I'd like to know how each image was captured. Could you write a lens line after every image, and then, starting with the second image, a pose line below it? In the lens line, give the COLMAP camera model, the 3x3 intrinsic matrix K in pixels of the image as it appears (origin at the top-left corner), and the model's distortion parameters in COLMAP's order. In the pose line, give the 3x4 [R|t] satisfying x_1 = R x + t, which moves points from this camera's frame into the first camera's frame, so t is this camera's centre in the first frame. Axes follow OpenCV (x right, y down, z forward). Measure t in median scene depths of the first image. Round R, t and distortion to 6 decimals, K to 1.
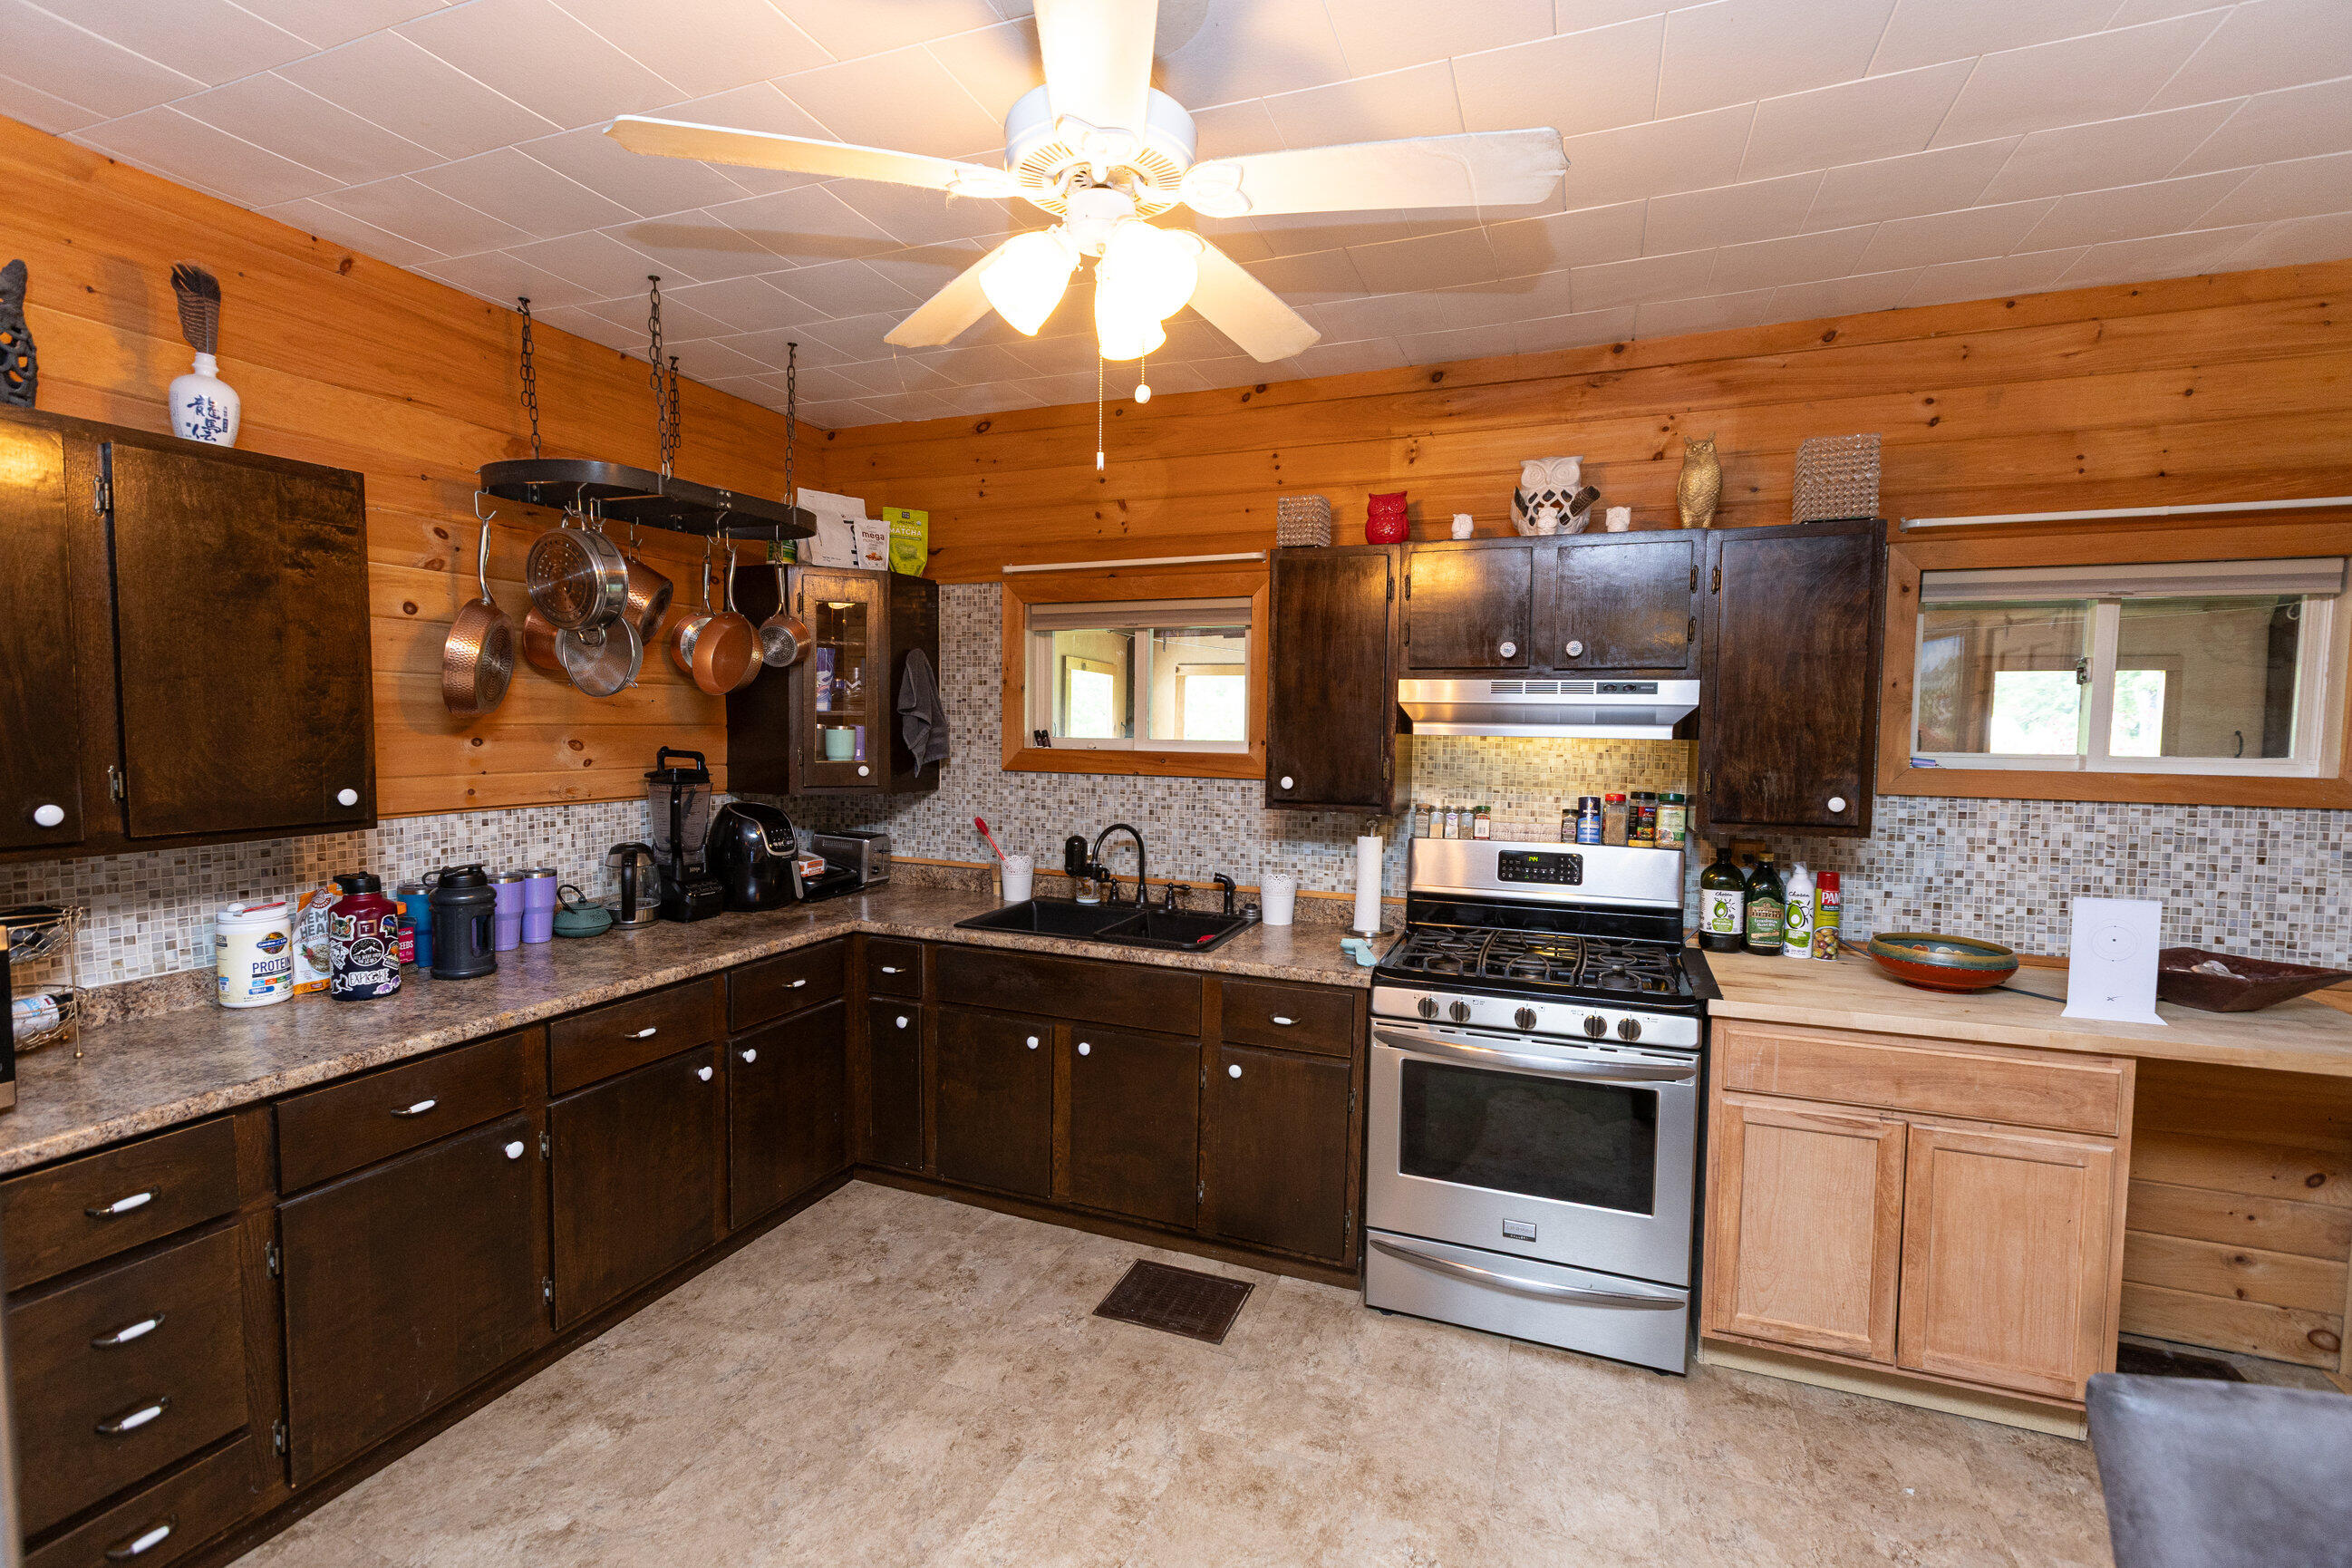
lens RADIAL K [[1050.7, 0, 1172.0], [0, 1050.7, 787.3], [0, 0, 1]] dist [-0.005572, 0.001278]
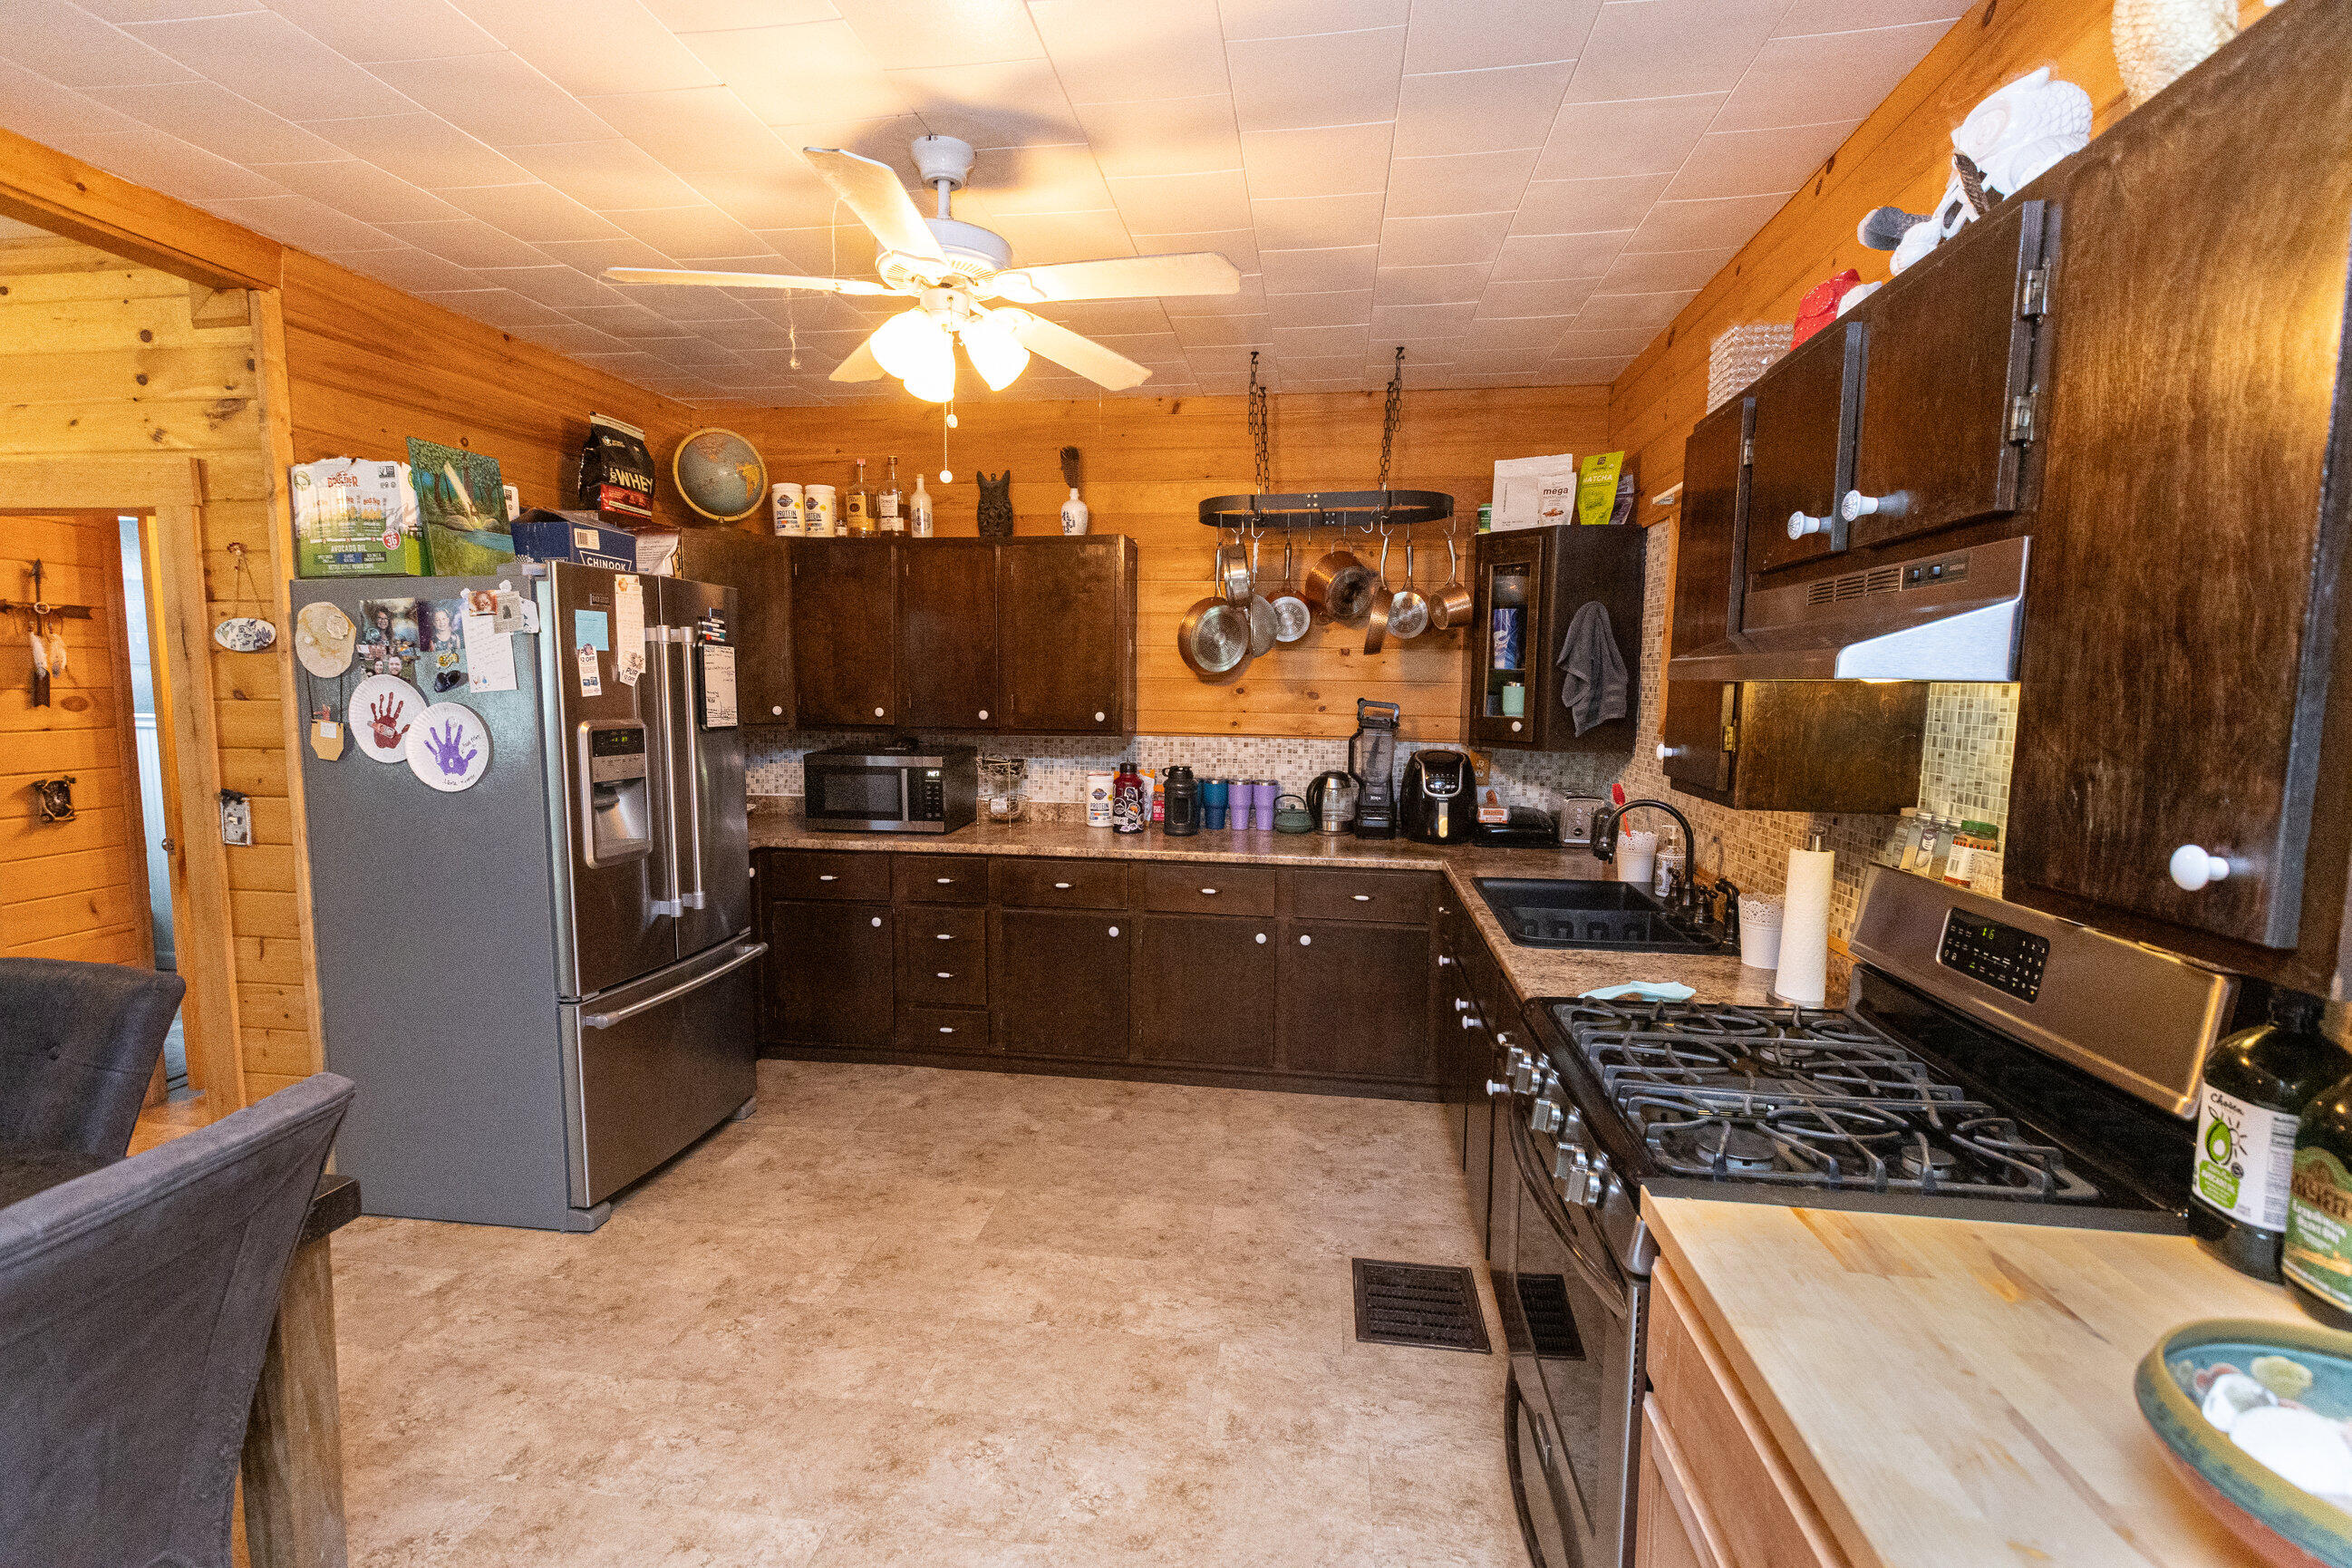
lens RADIAL K [[1050.7, 0, 1165.5], [0, 1050.7, 782.4], [0, 0, 1]] dist [-0.005572, 0.001278]
pose [[0.221011, 0.083831, -0.971662, 0.731696], [-0.073310, 0.994908, 0.069161, -0.008084], [0.972512, 0.055947, 0.226031, 0.507097]]
